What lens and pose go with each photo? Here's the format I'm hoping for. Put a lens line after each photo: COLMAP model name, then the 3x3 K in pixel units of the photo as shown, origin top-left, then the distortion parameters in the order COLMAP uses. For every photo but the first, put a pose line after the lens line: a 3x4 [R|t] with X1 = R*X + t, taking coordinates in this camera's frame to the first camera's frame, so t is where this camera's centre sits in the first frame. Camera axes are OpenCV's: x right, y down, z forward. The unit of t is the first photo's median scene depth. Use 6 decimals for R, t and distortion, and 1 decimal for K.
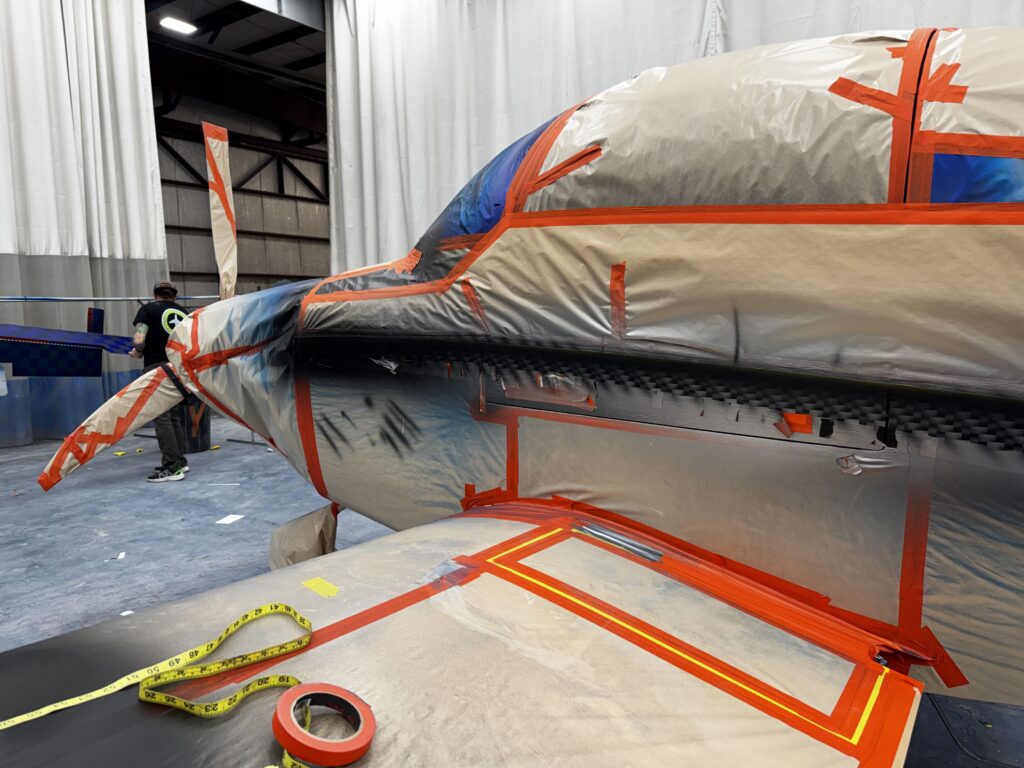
lens RADIAL K [[718.4, 0, 510.7], [0, 718.4, 390.3], [0, 0, 1]] dist [0.045195, -0.061864]
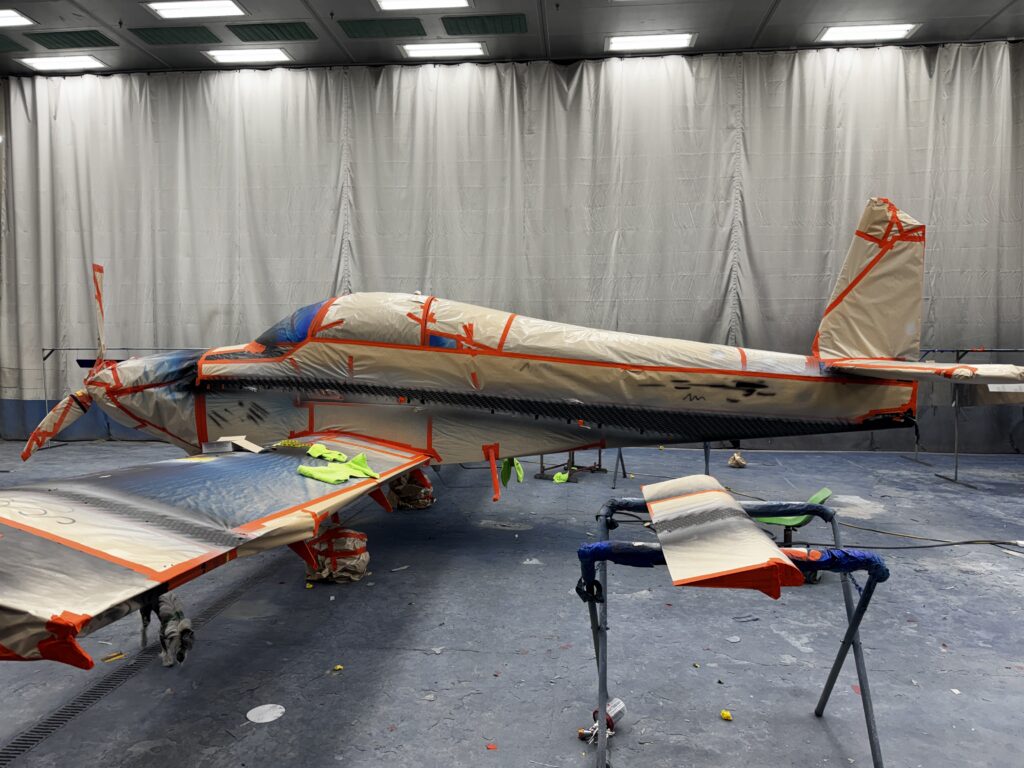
lens RADIAL K [[718.4, 0, 514.0], [0, 718.4, 390.7], [0, 0, 1]] dist [0.045195, -0.061864]
pose [[0.865783, -0.008850, 0.500342, -0.606013], [0.041135, 0.997718, -0.053533, 0.137136], [-0.498727, 0.066929, 0.864171, -1.579936]]
